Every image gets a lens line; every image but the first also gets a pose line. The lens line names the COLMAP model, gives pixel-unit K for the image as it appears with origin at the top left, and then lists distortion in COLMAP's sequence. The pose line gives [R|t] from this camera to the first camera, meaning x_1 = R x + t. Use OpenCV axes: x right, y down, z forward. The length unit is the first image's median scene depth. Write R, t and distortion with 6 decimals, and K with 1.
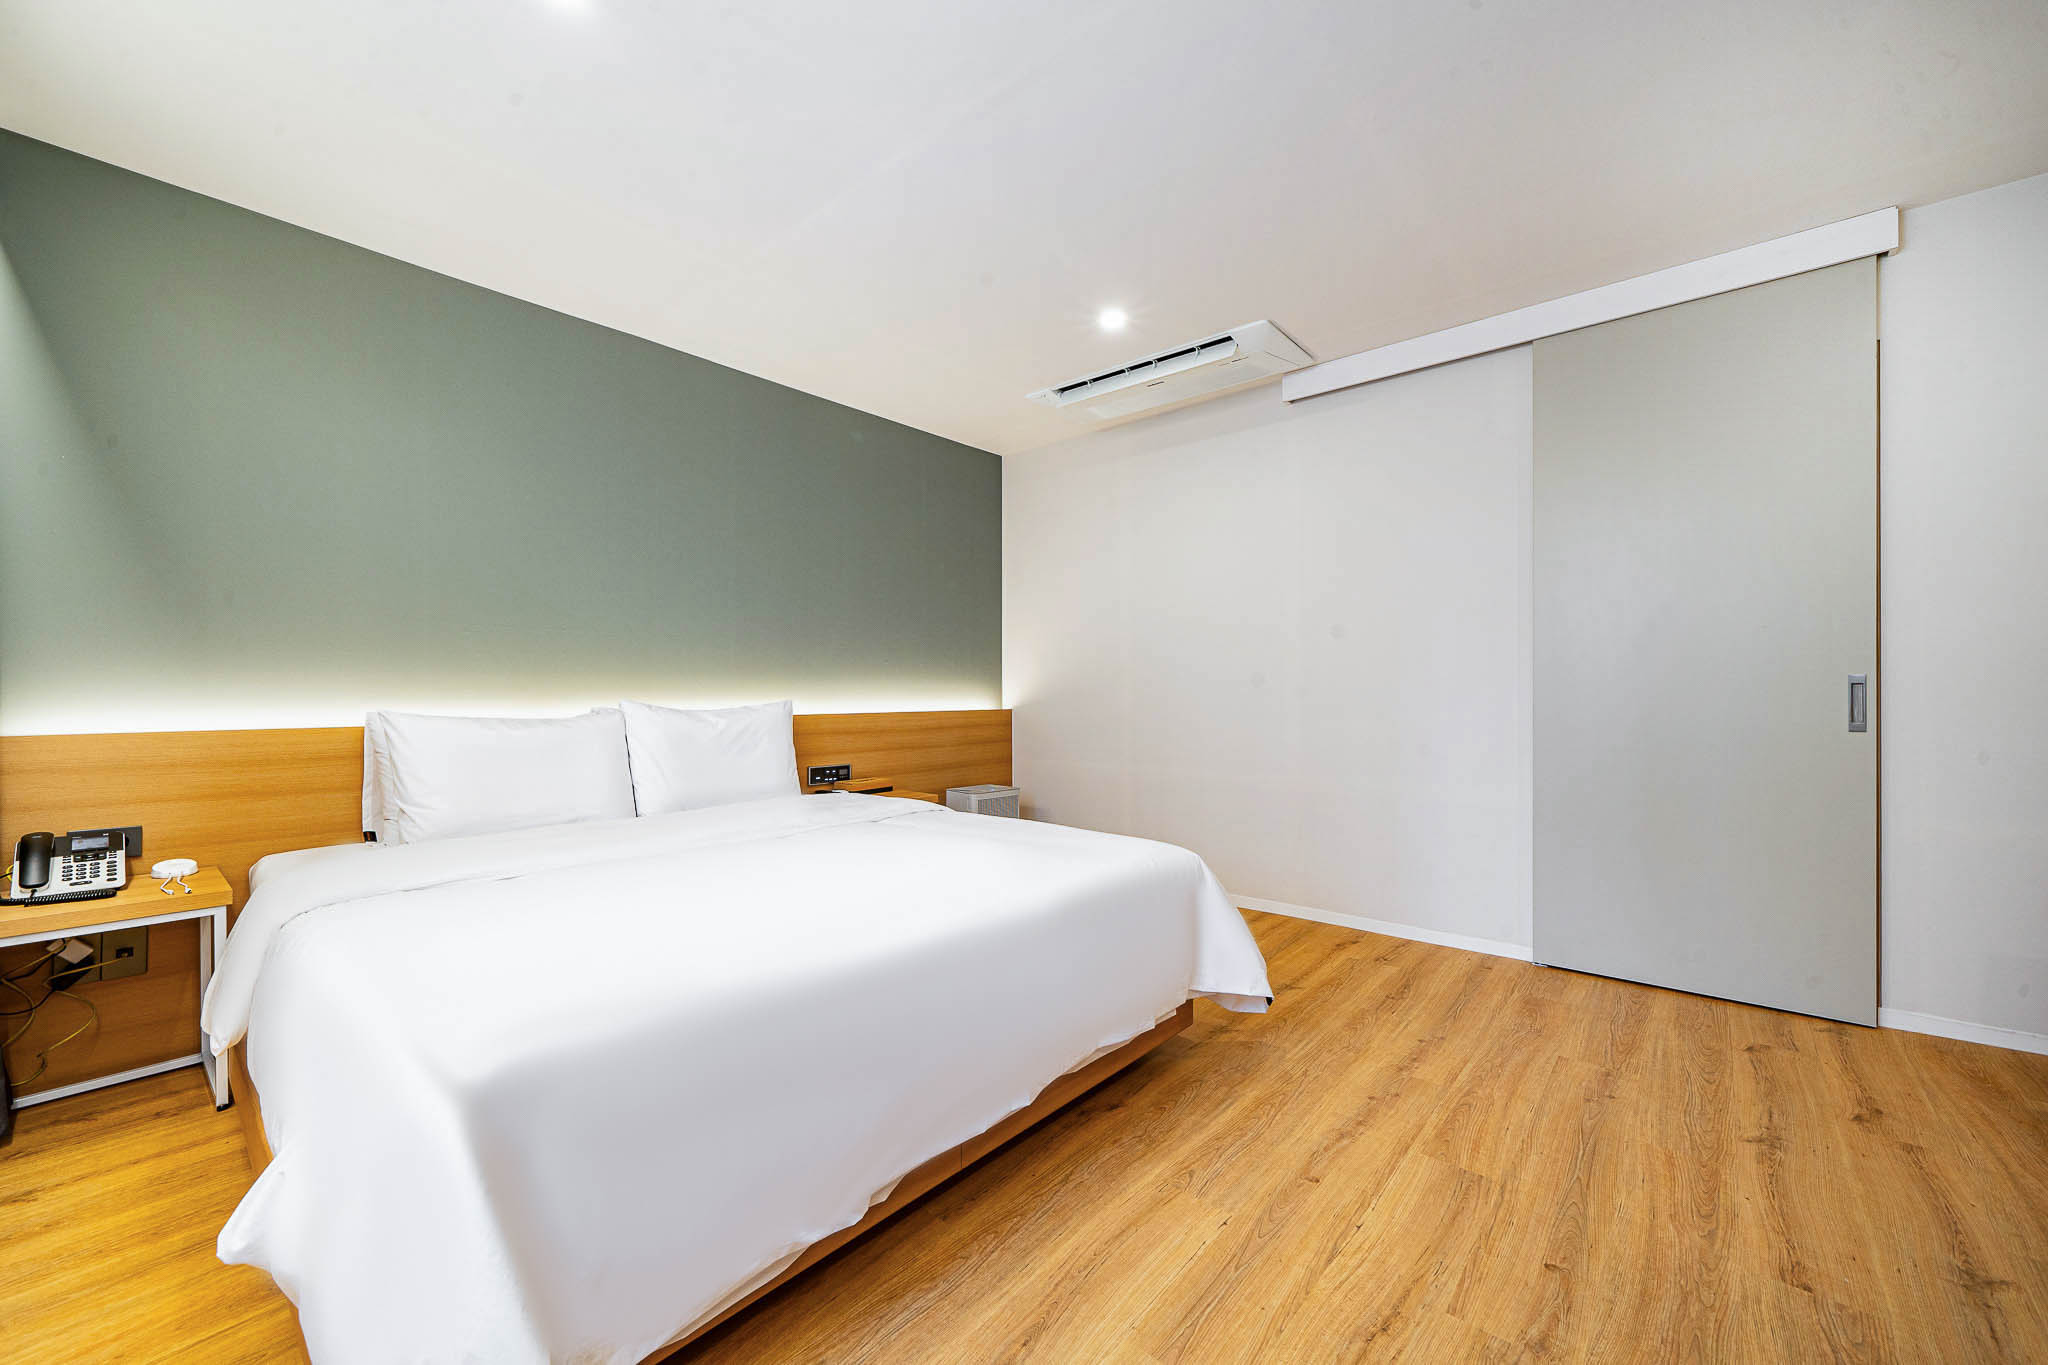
lens RADIAL K [[803.8, 0, 1007.9], [0, 803.8, 695.8], [0, 0, 1]] dist [-0.005831, -0.000853]
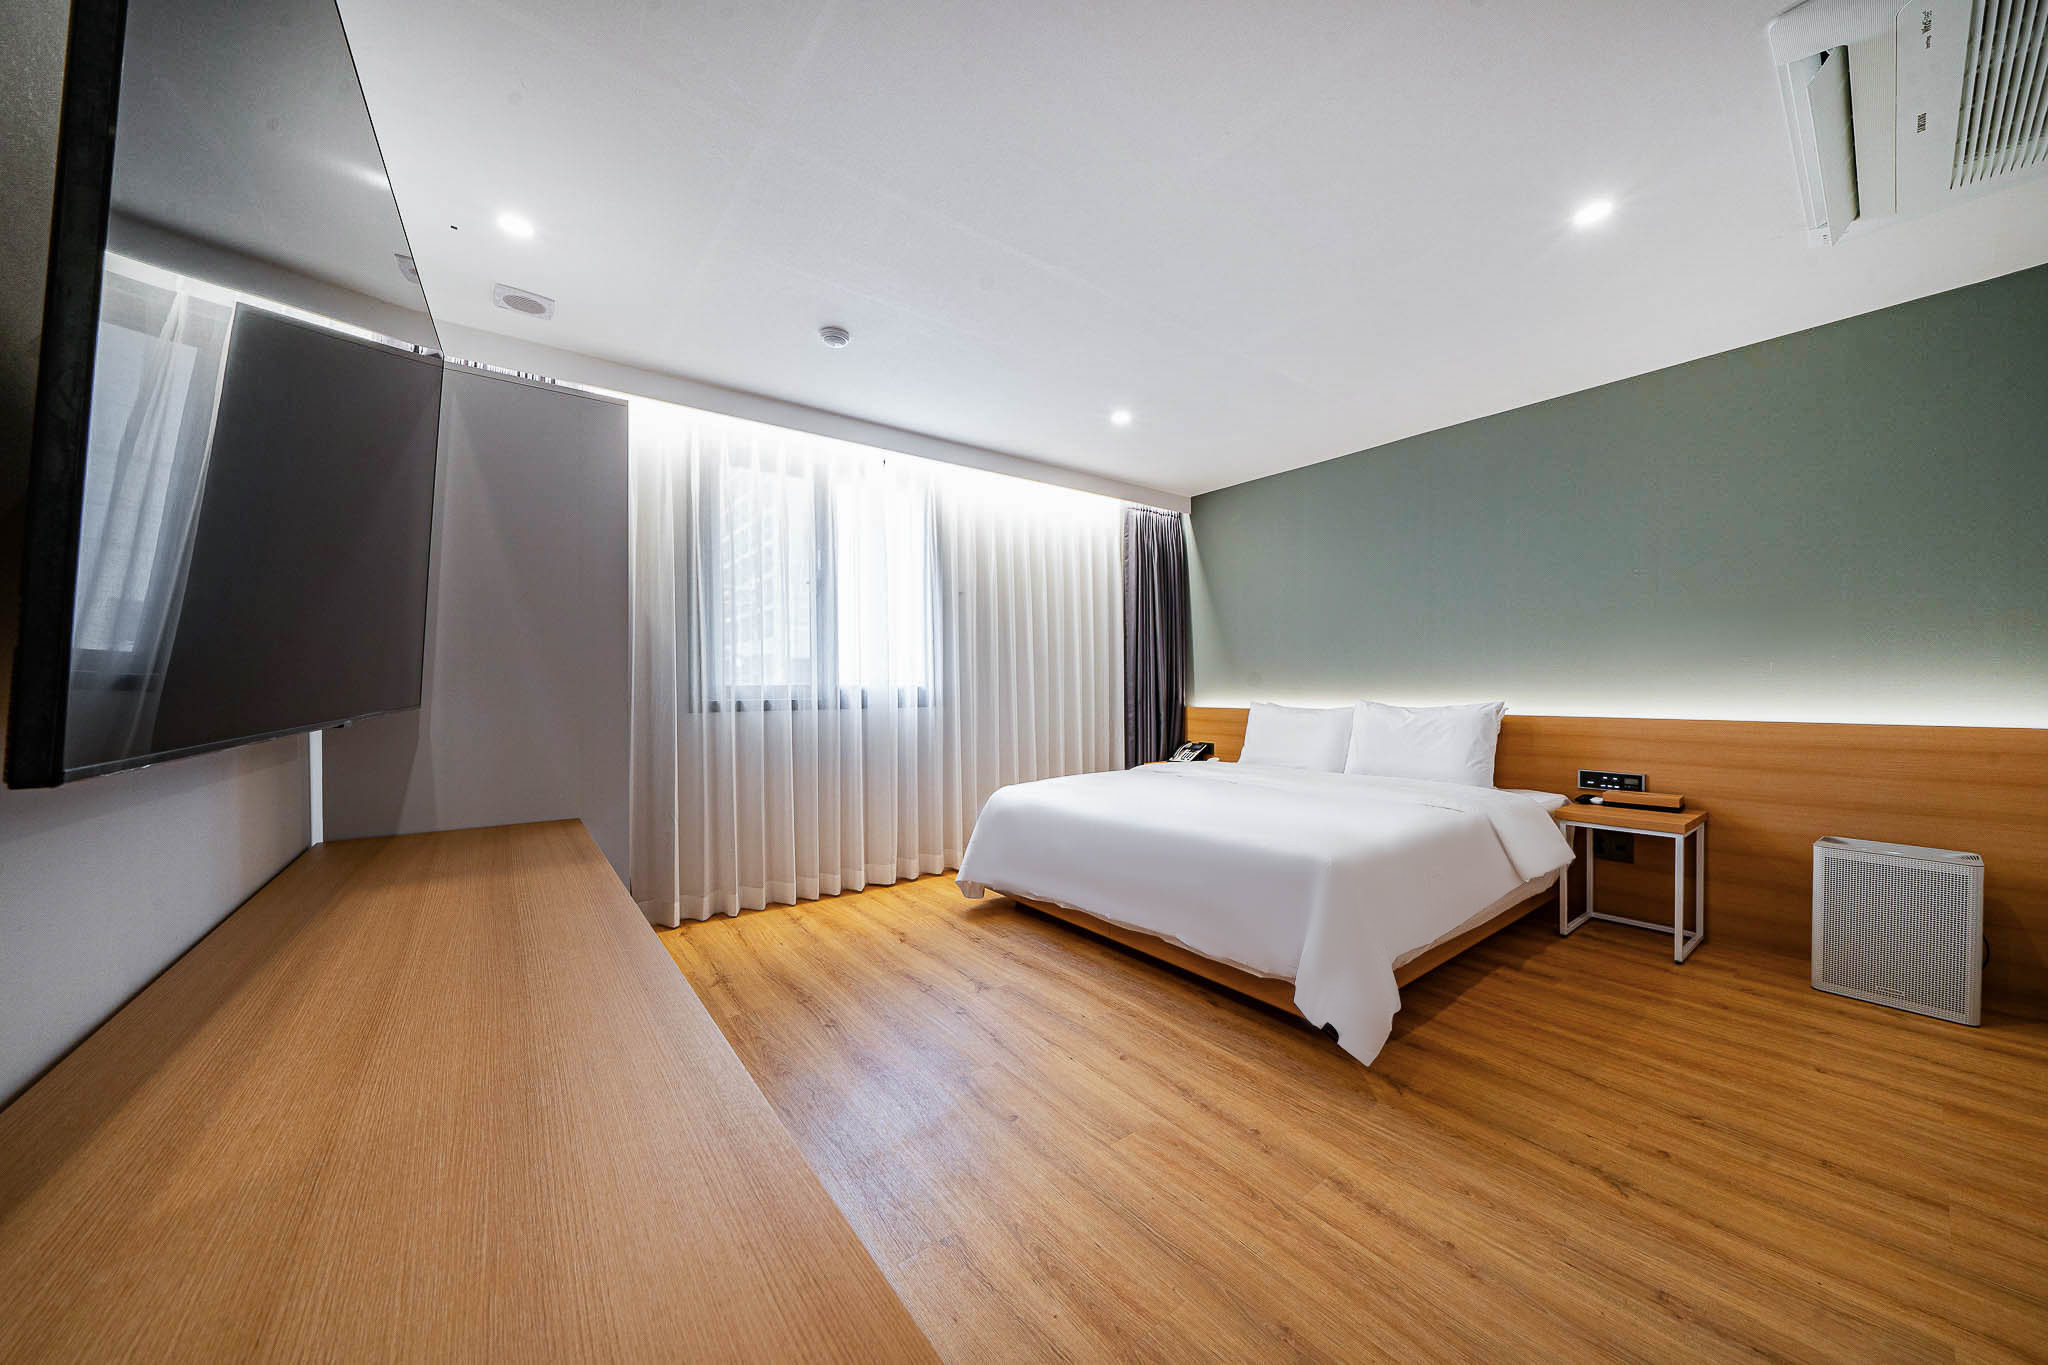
lens RADIAL K [[683.7, 0, 1022.9], [0, 683.7, 683.1], [0, 0, 1]] dist [-0.005586, -0.000039]
pose [[-0.199939, 0.005897, -0.979791, 1.225537], [0.008312, 0.999956, 0.004323, -0.049390], [0.979773, -0.007279, -0.199979, 0.824374]]
